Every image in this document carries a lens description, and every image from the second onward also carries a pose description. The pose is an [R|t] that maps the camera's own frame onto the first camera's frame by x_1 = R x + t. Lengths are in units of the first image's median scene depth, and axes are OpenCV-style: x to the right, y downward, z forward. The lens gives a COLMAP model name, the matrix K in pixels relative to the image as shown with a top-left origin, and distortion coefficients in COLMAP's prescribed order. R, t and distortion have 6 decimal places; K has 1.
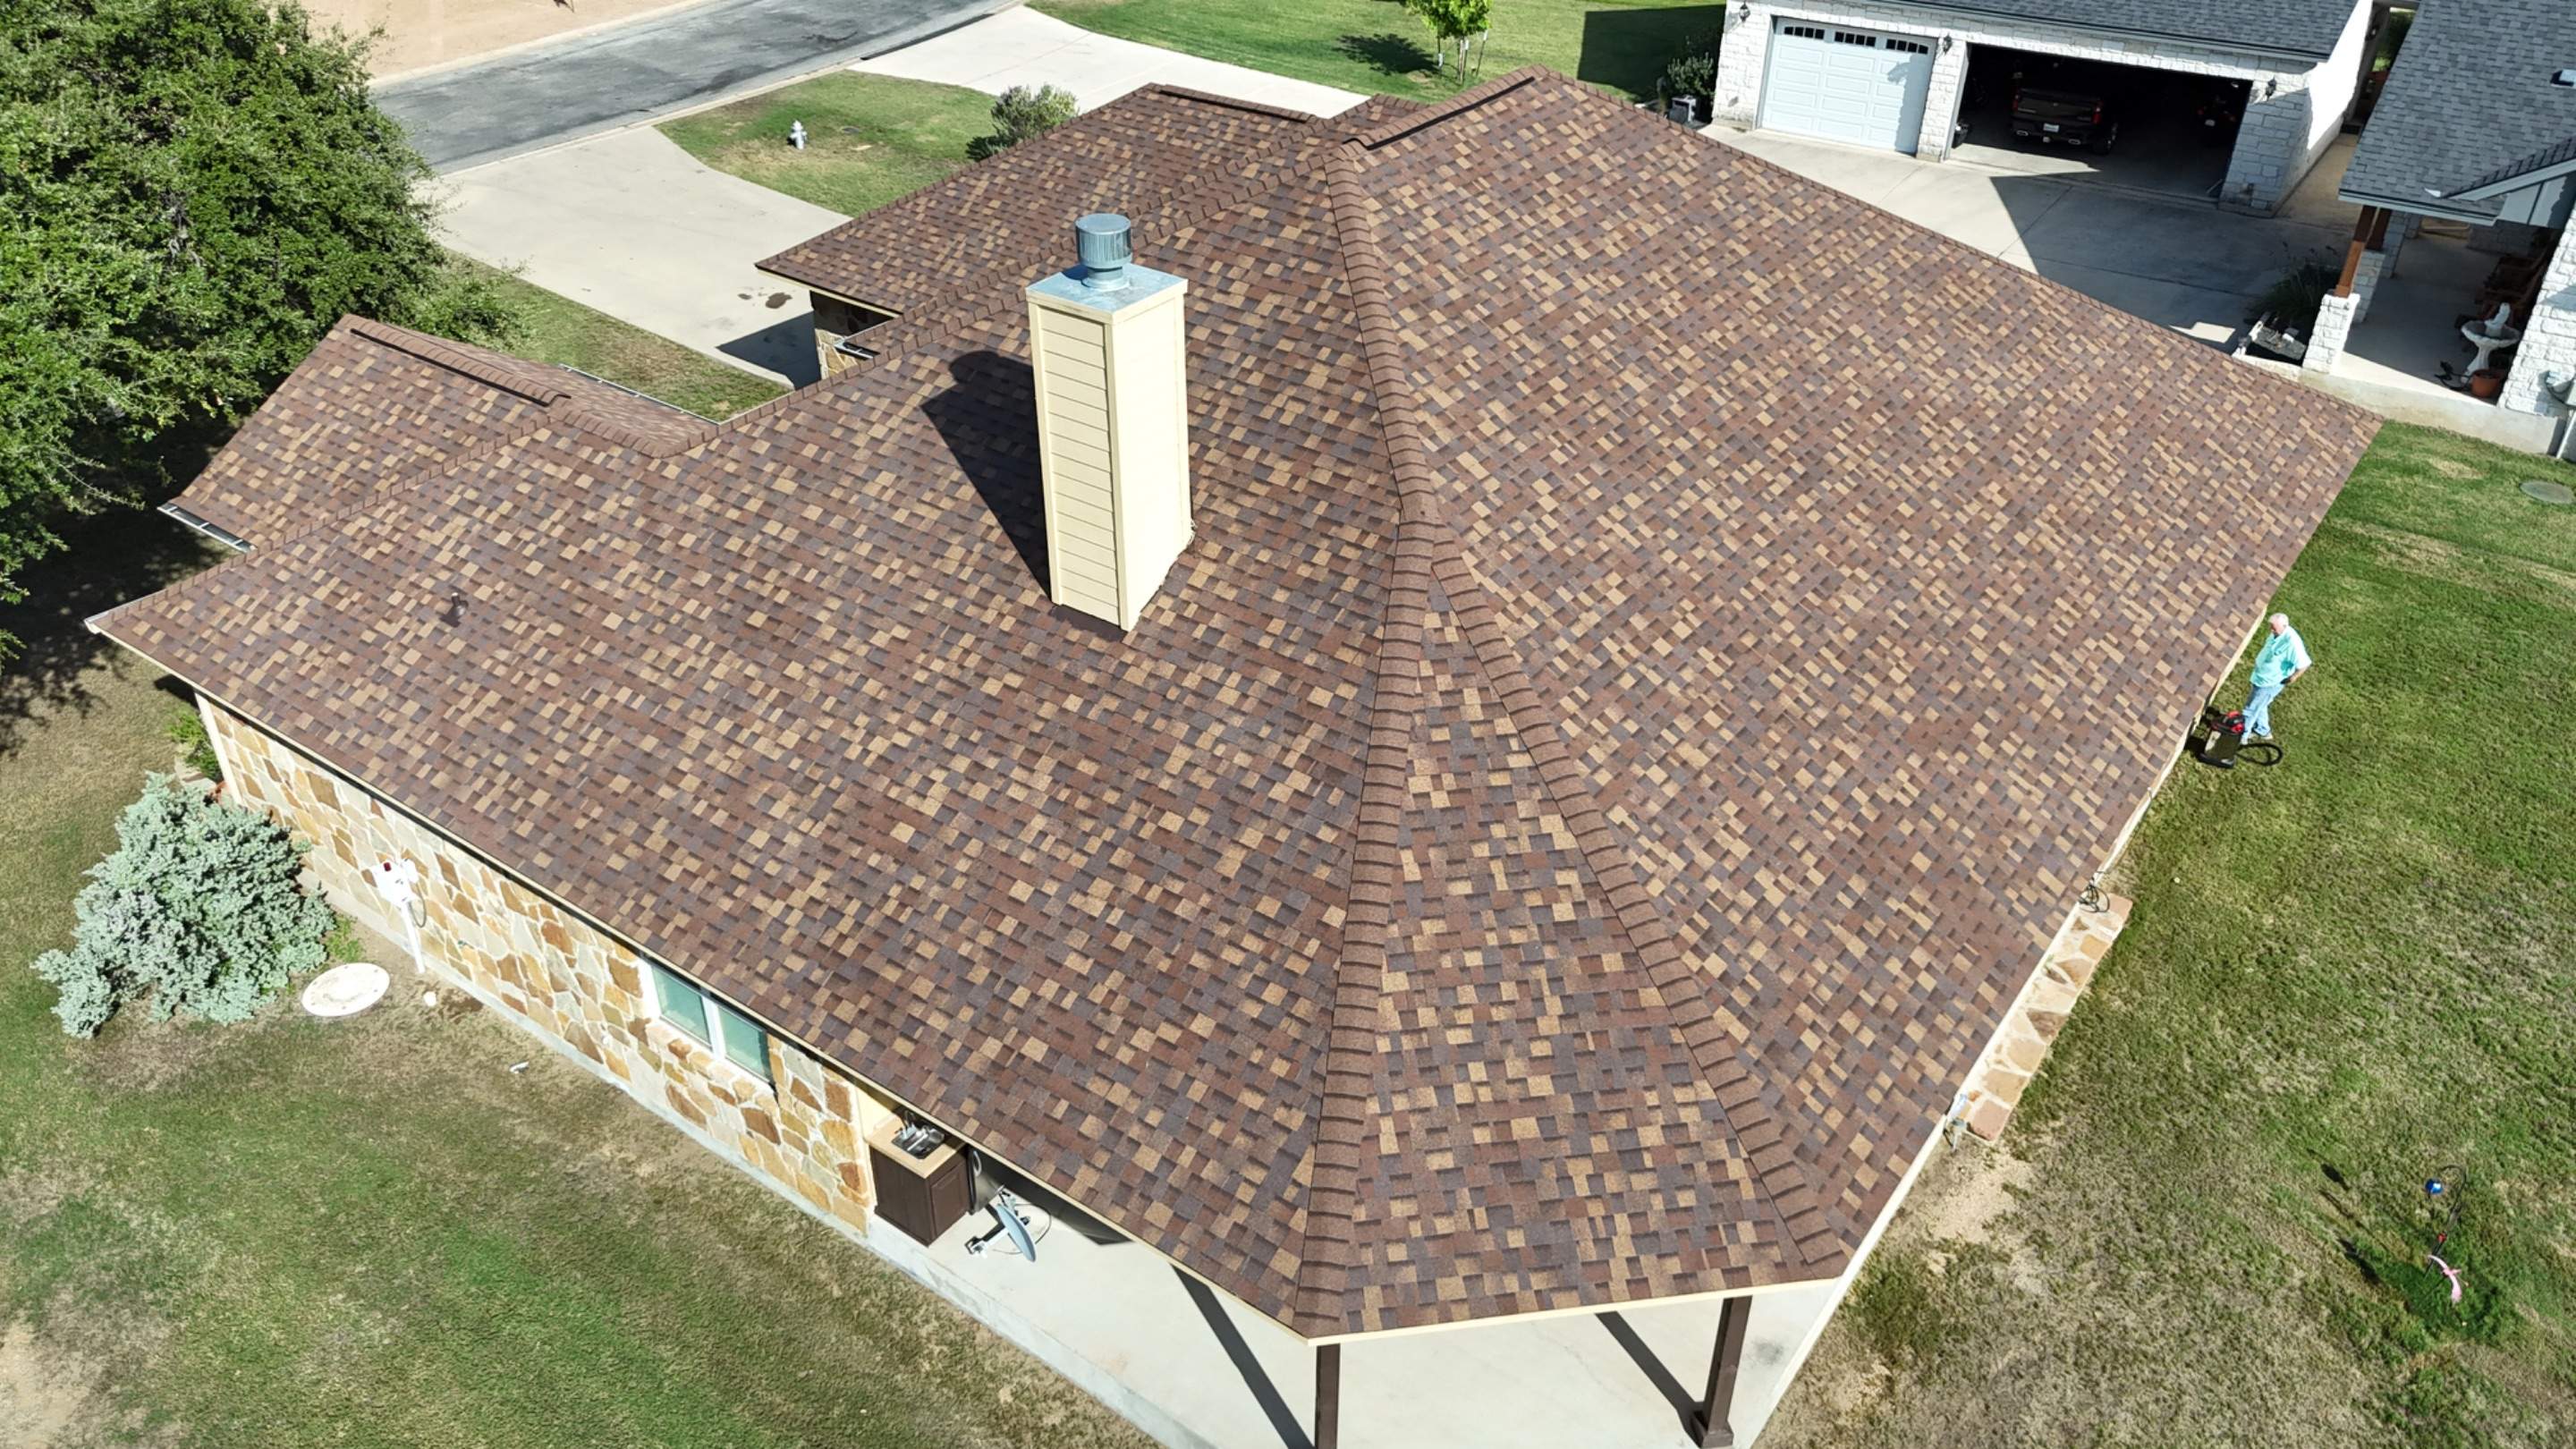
lens RADIAL K [[1900.2, 0, 1286.6], [0, 1900.2, 741.6], [0, 0, 1]] dist [0.077533, -0.082815]
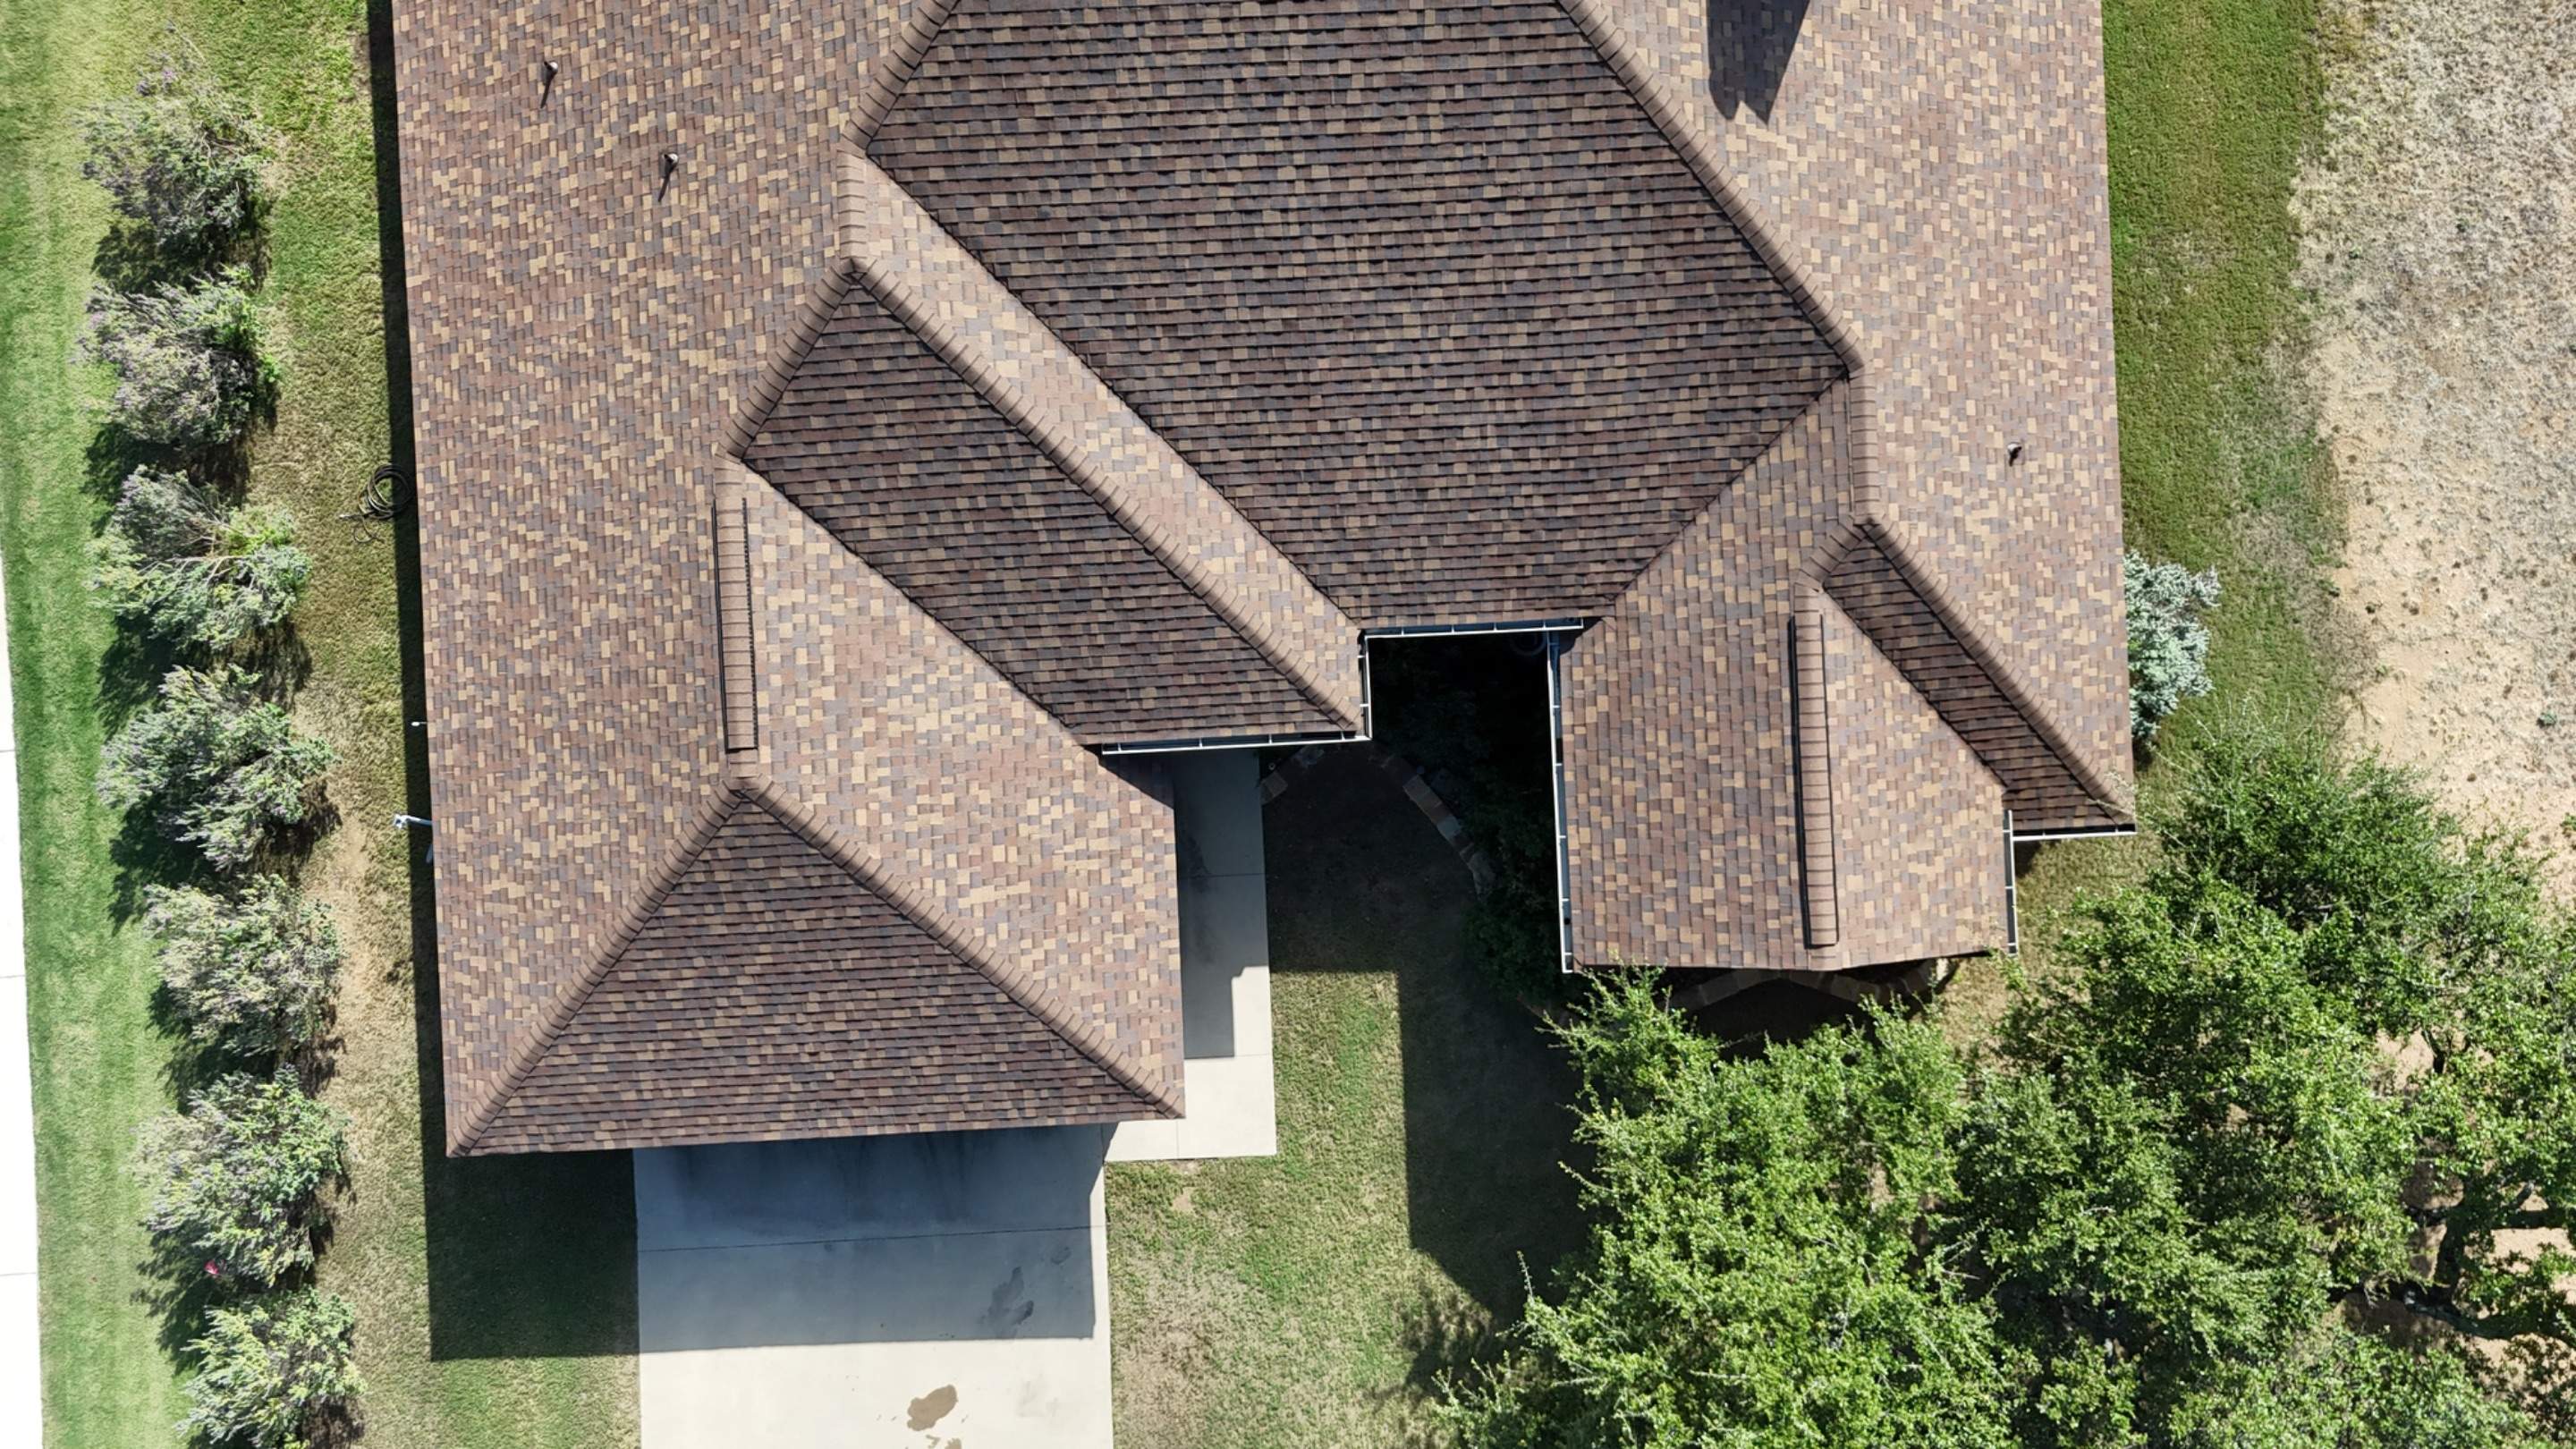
lens RADIAL K [[1900.2, 0, 1280.5], [0, 1900.2, 740.2], [0, 0, 1]] dist [0.077533, -0.082815]
pose [[-0.625260, -0.780407, -0.003801, -0.308532], [0.427466, -0.346552, 0.834970, -1.429935], [-0.652933, 0.520449, 0.550283, 0.803810]]
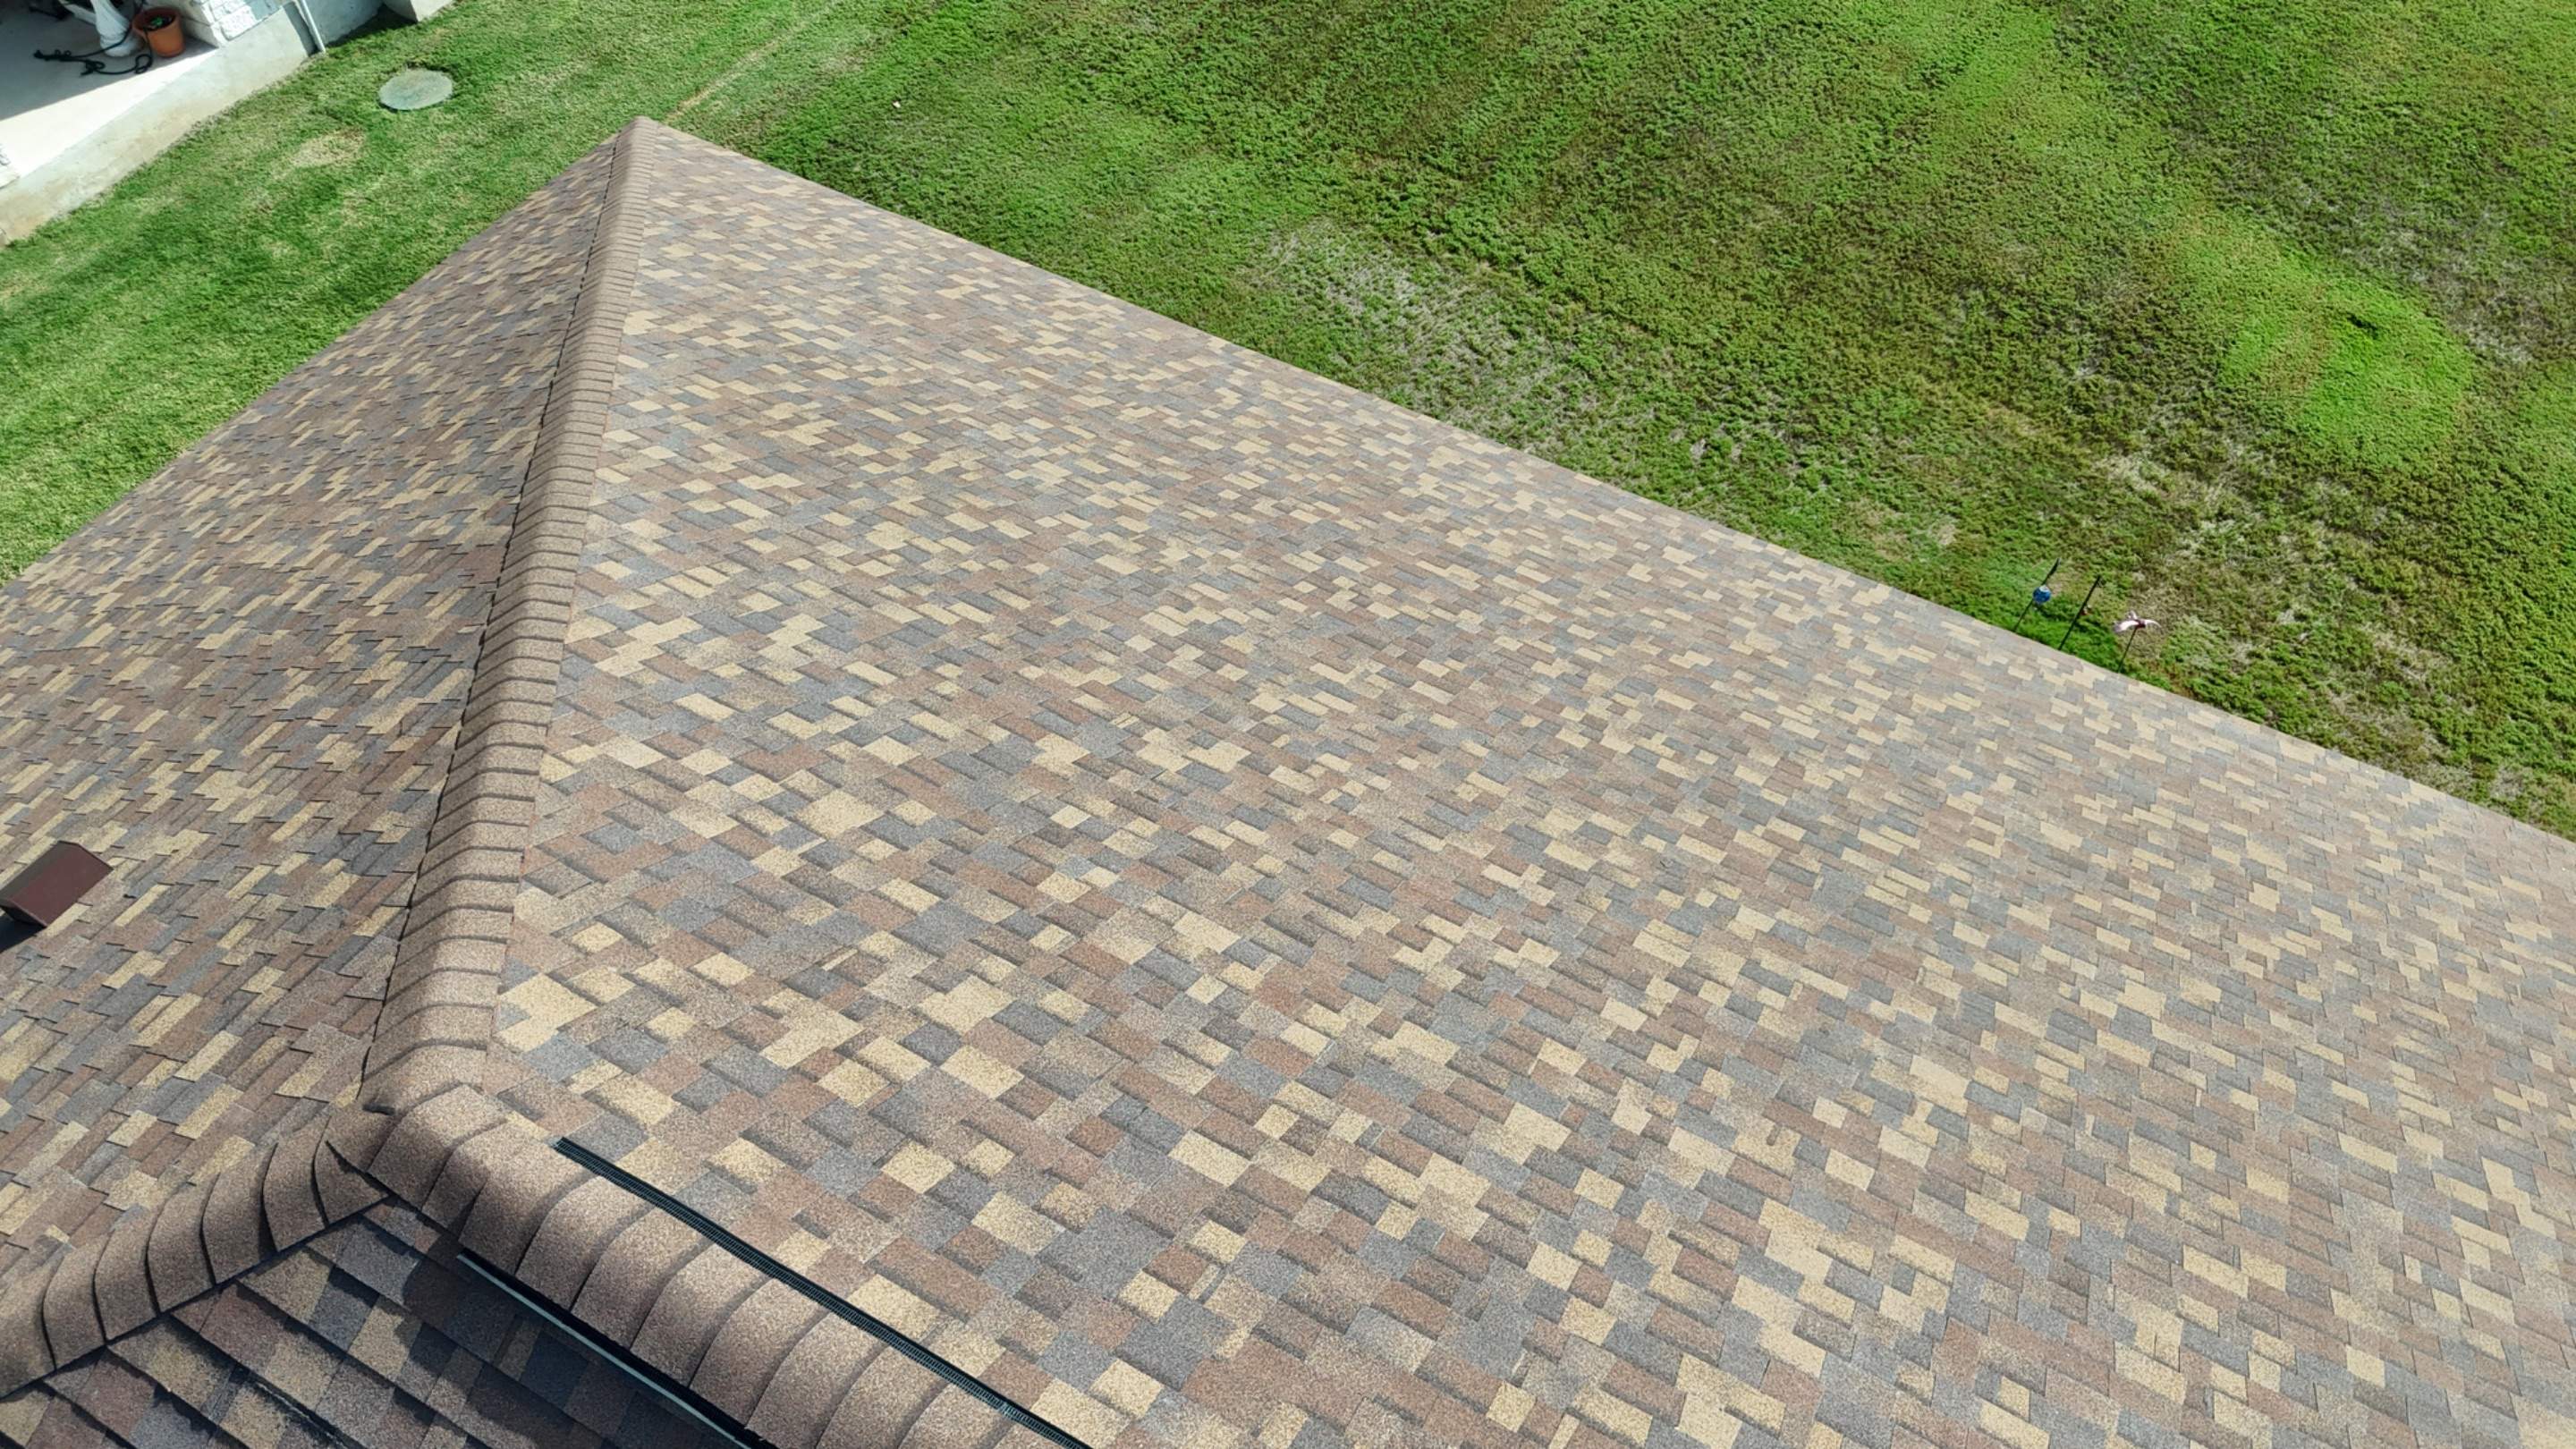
lens RADIAL K [[1900.2, 0, 1281.8], [0, 1900.2, 733.0], [0, 0, 1]] dist [0.077533, -0.082815]
pose [[-0.110866, -0.780636, 0.615074, 0.028991], [0.546652, 0.468957, 0.693722, -0.567568], [-0.829988, 0.413141, 0.374745, 1.002577]]
